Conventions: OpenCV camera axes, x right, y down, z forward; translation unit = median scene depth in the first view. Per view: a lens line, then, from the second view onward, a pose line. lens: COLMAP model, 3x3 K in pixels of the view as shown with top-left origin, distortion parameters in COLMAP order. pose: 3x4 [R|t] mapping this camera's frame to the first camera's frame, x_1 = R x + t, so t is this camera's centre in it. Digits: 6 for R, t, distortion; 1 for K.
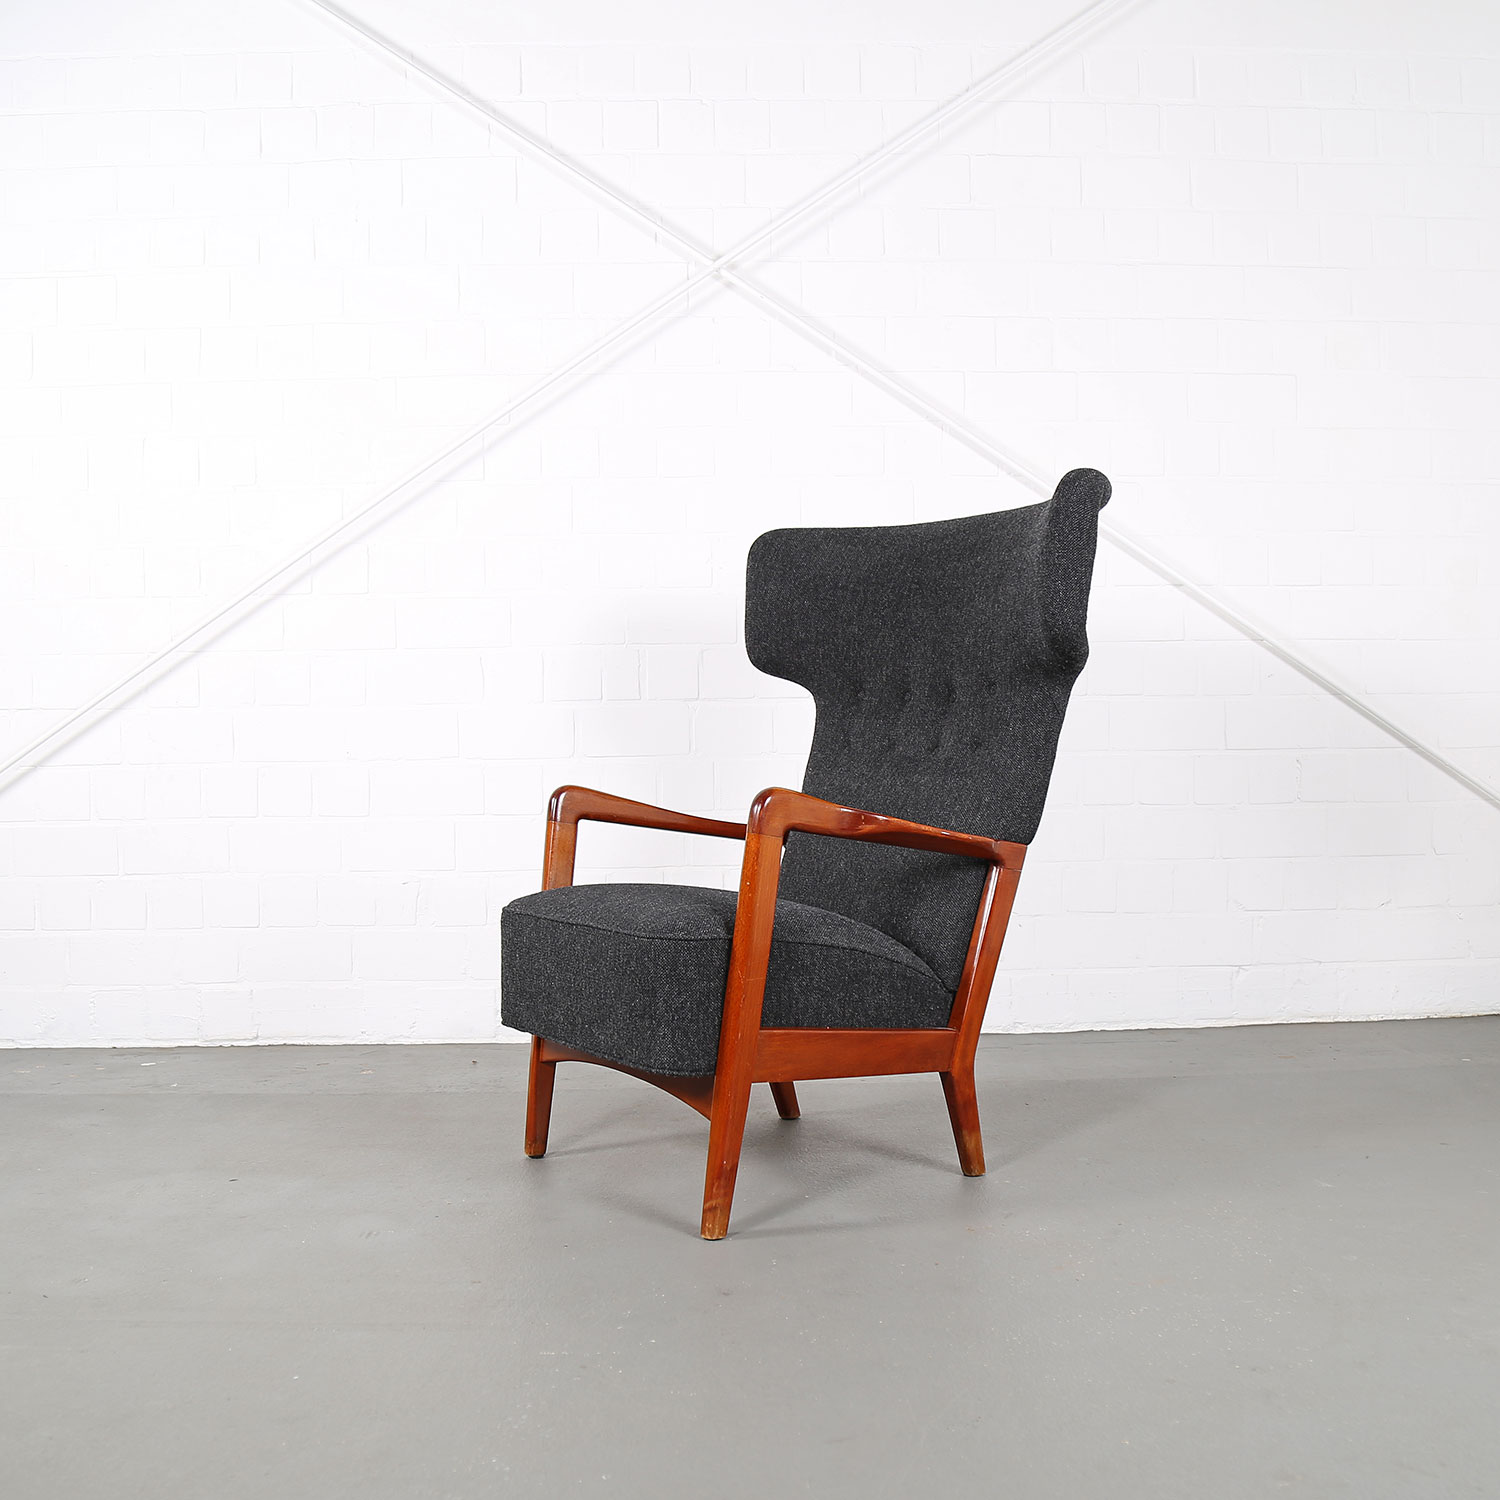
lens RADIAL K [[1576.9, 0, 770.8], [0, 1576.9, 775.5], [0, 0, 1]] dist [-0.120420, 0.042181]
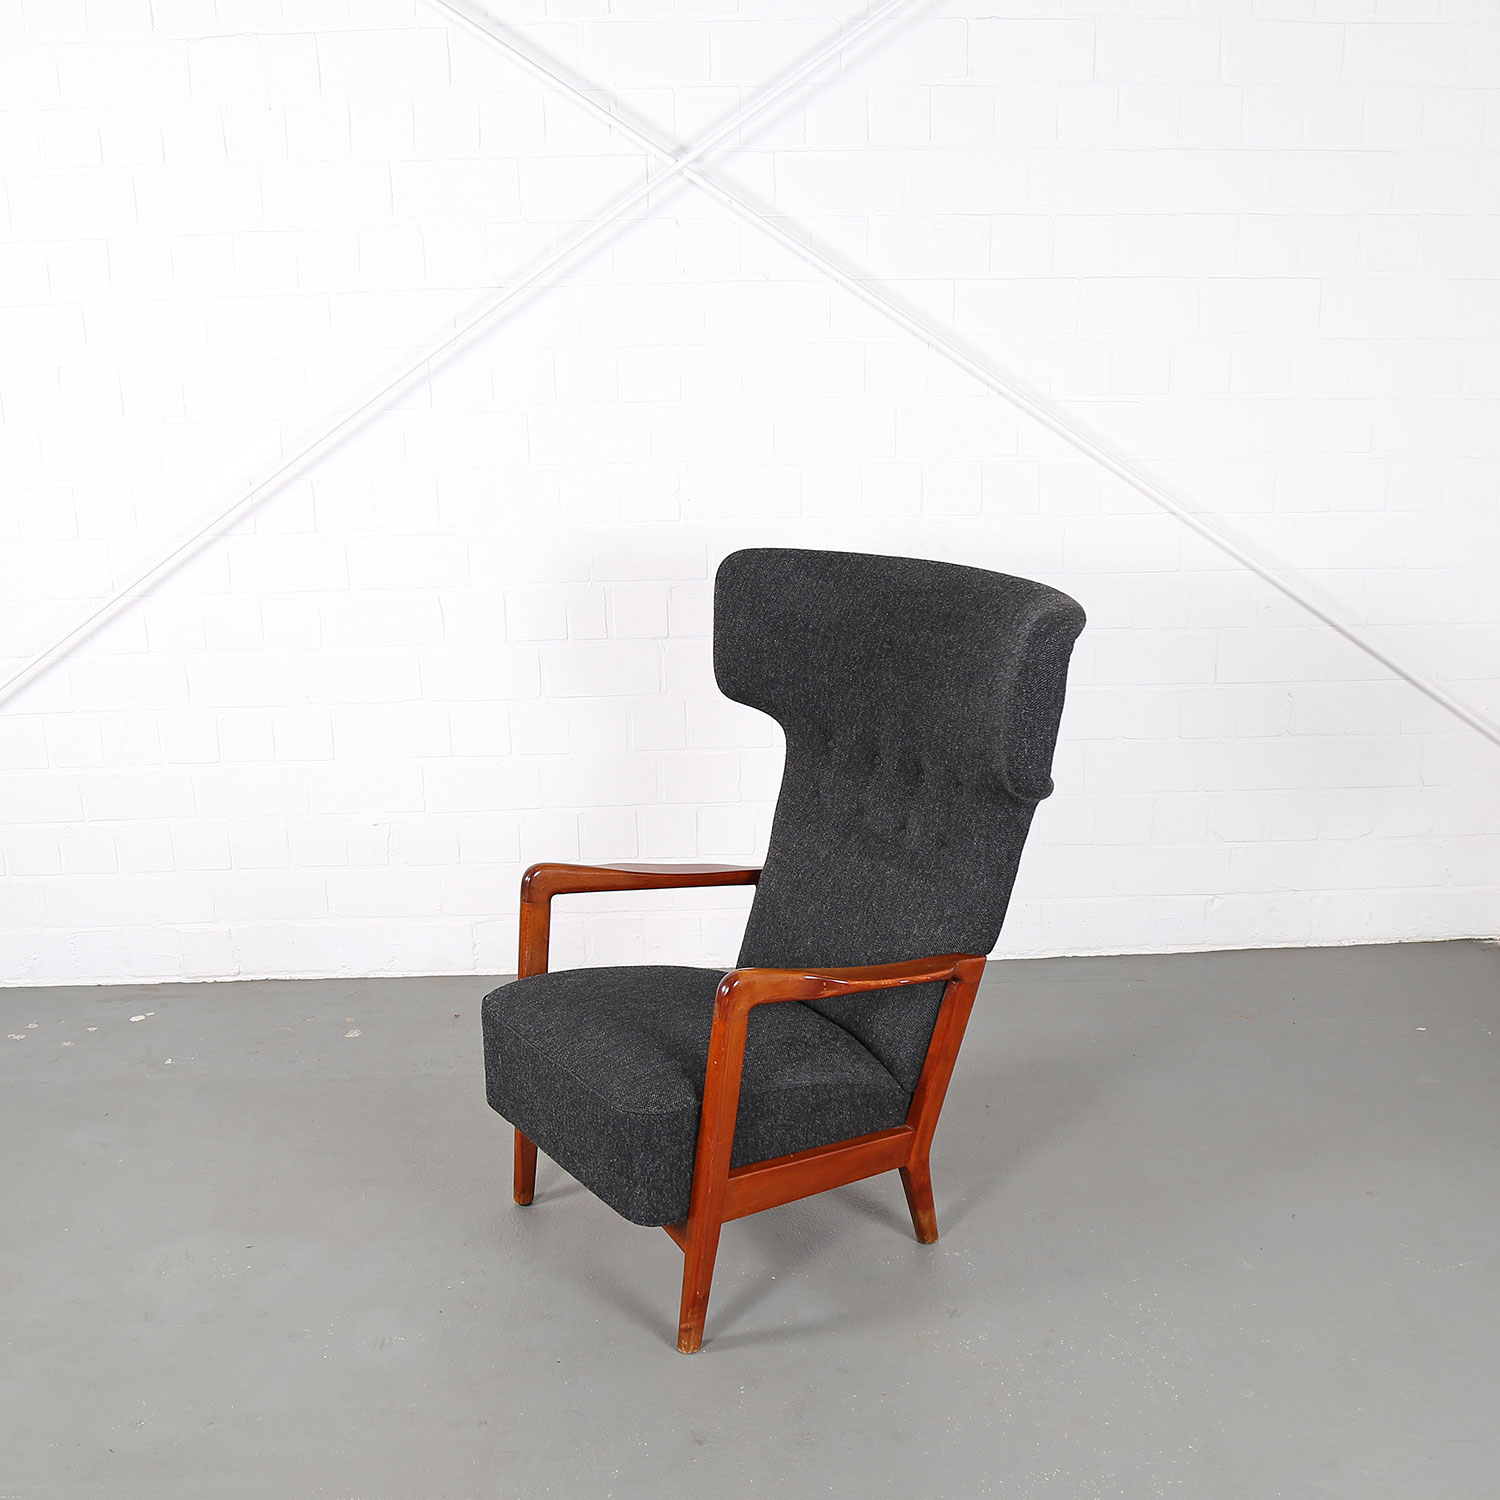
lens RADIAL K [[1730.4, 0, 761.3], [0, 1730.4, 840.3], [0, 0, 1]] dist [-0.117689, 0.043353]
pose [[0.999987, -0.005057, 0.000719, 0.014150], [0.004615, 0.954837, 0.297093, -0.361752], [-0.002189, -0.297086, 0.954848, -0.062028]]
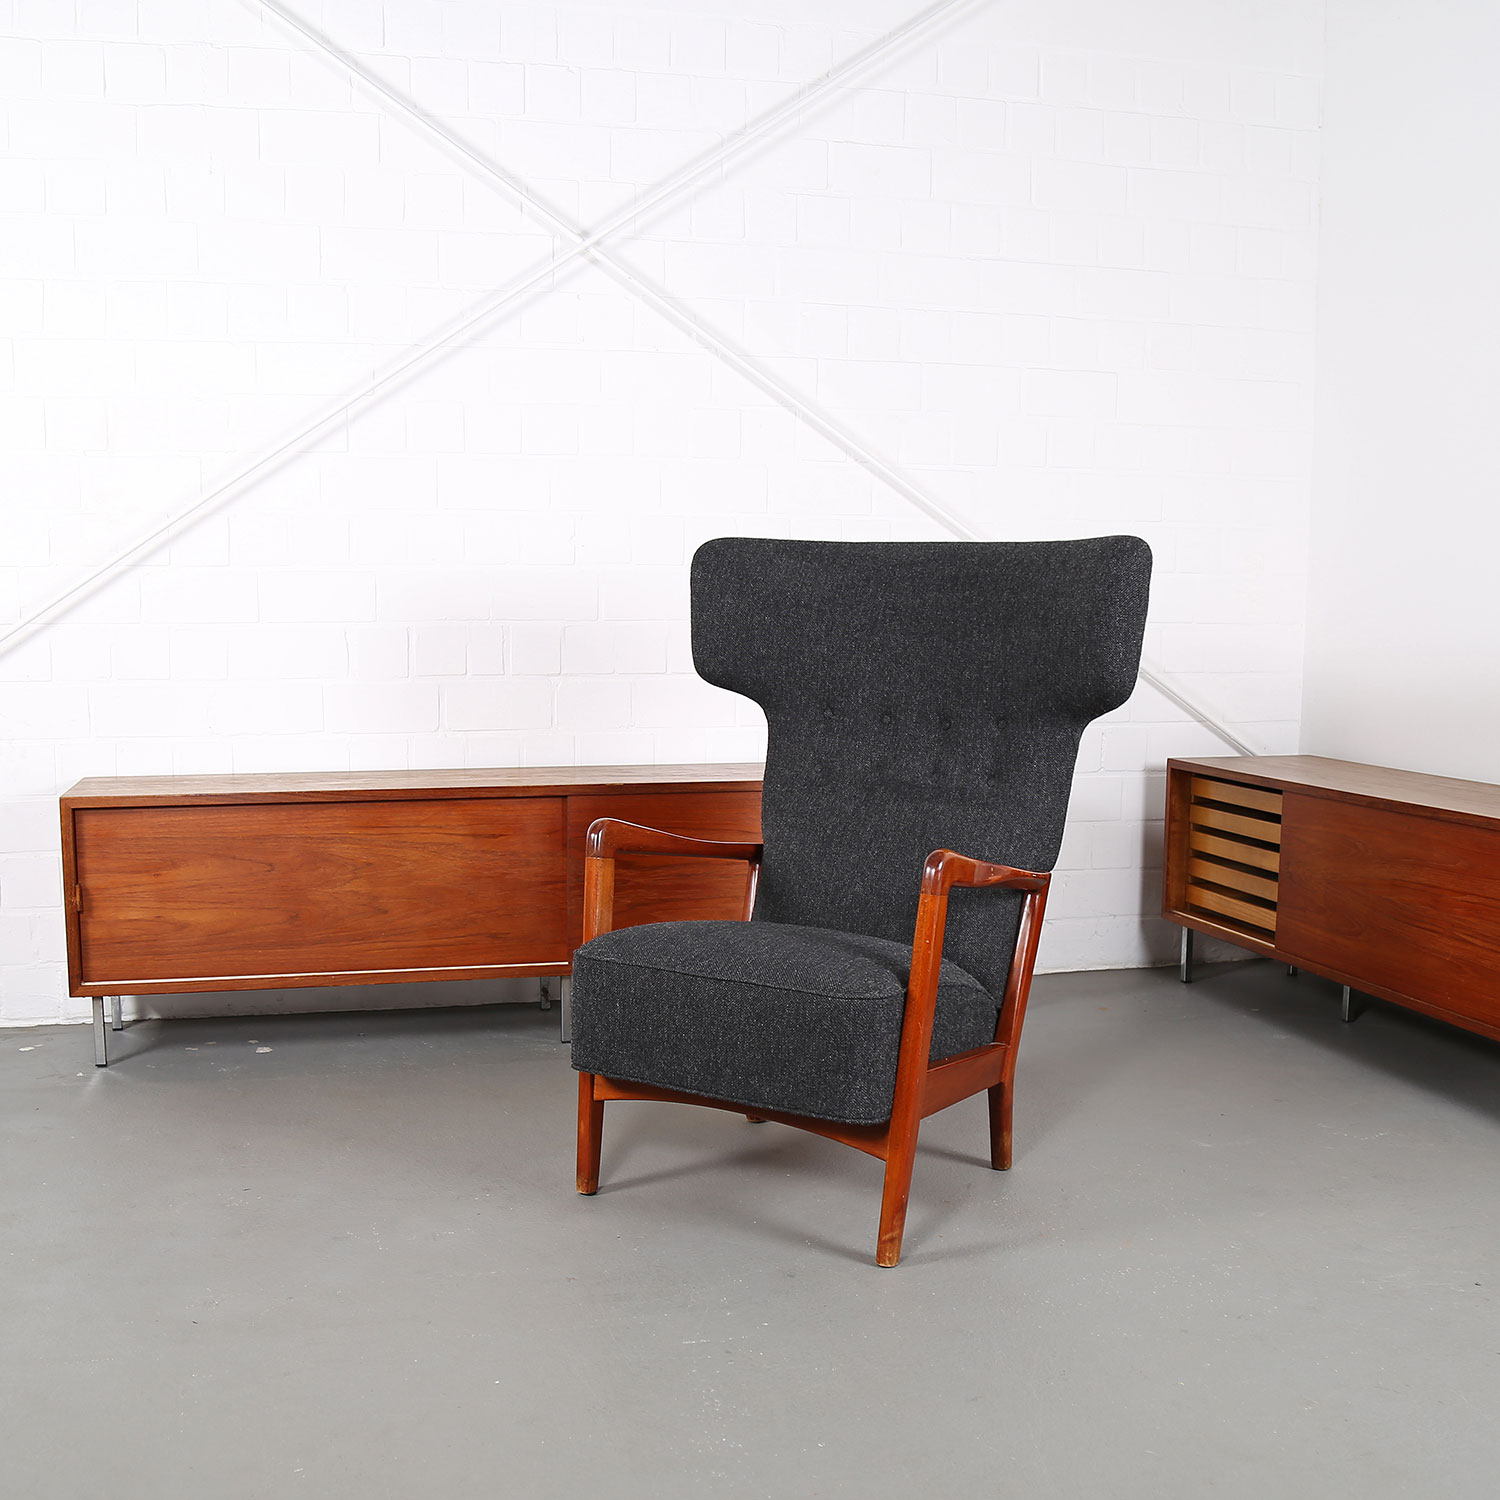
lens RADIAL K [[1693.6, 0, 692.3], [0, 1693.6, 833.0], [0, 0, 1]] dist [-0.121609, 0.023080]
pose [[0.925554, -0.035288, 0.376968, -0.508106], [-0.011611, 0.992534, 0.121418, -0.122074], [-0.378438, -0.116756, 0.918234, 0.011027]]
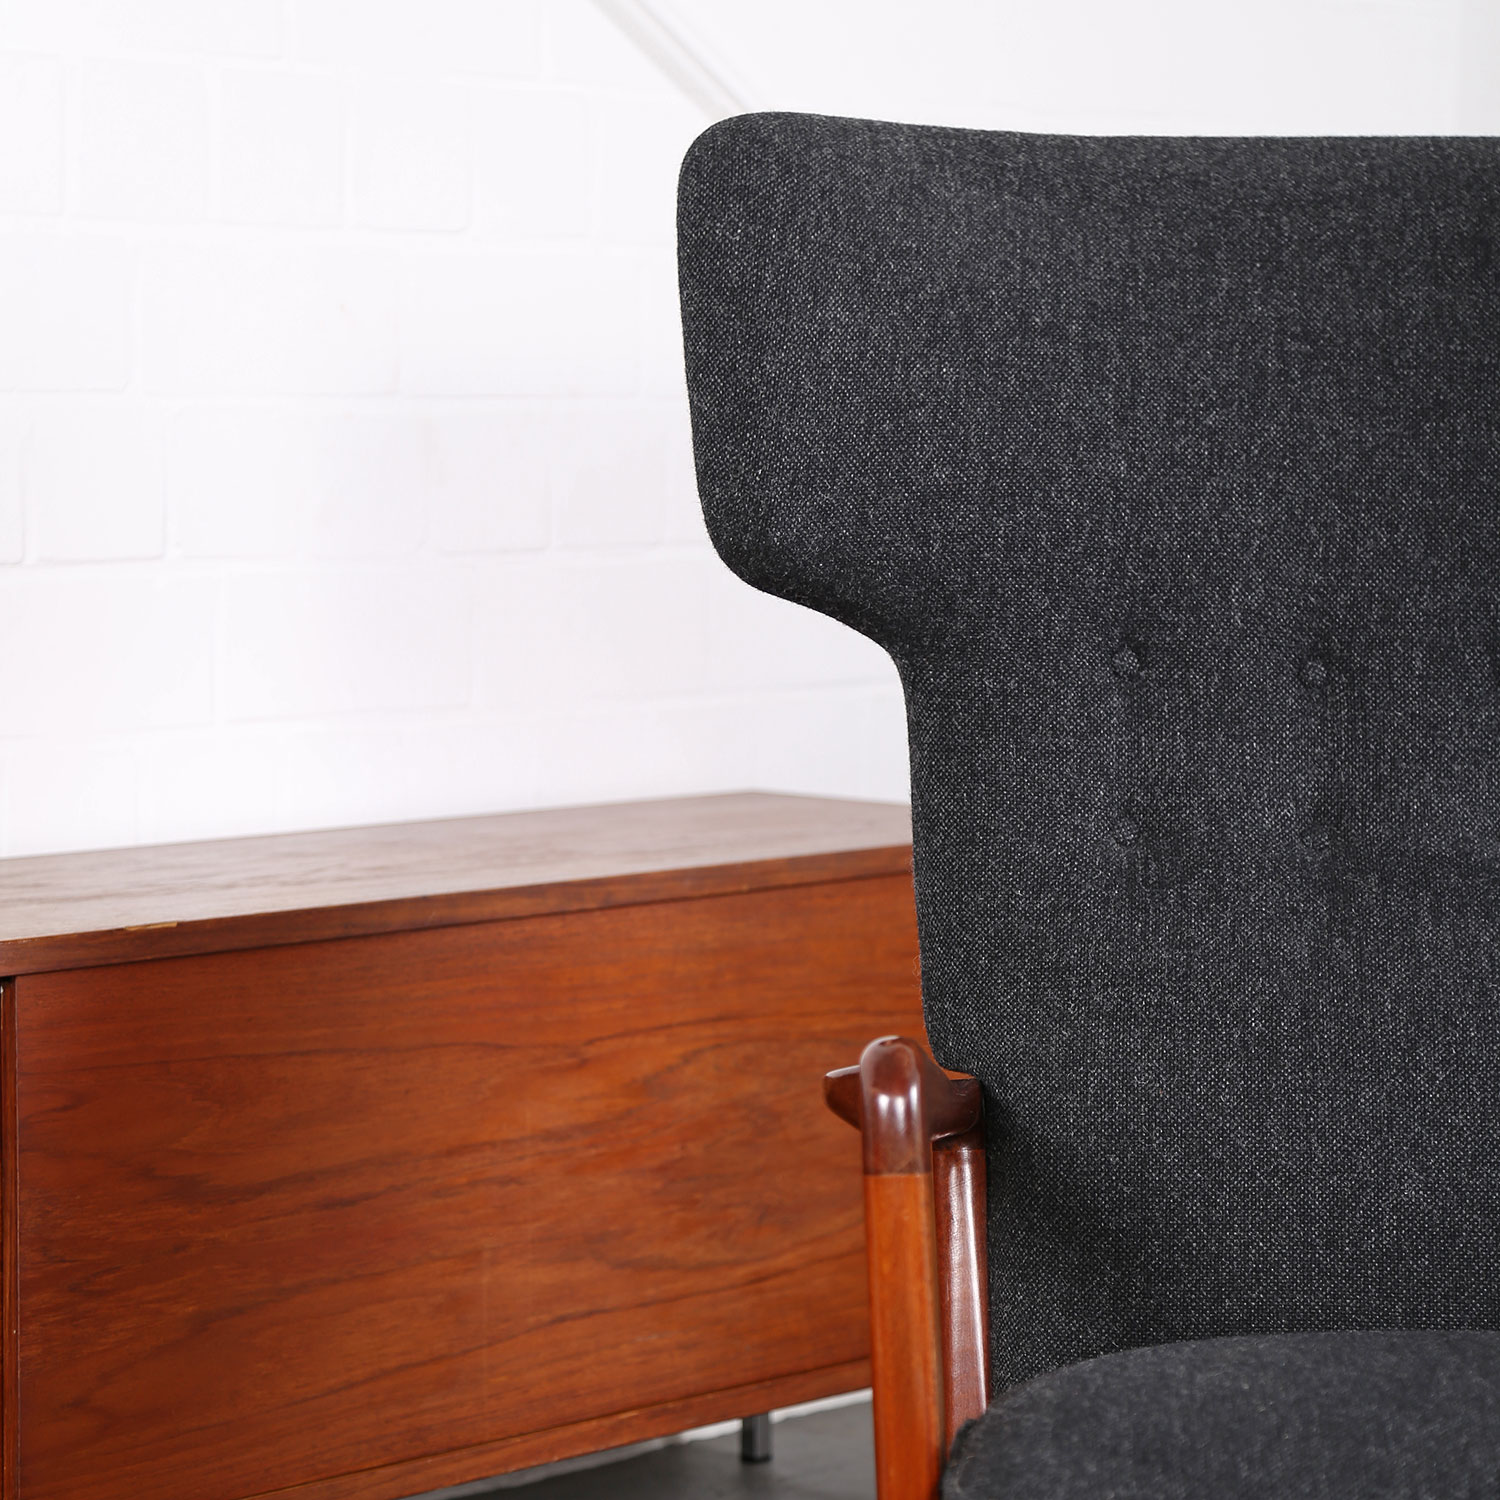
lens RADIAL K [[4256.8, 0, 754.6], [0, 4256.8, 799.6], [0, 0, 1]] dist [0.307467, -0.445441]
pose [[0.604932, -0.063361, 0.793752, -0.816528], [0.000988, 0.996888, 0.078823, -0.107072], [-0.796276, -0.046898, 0.603112, 0.587440]]
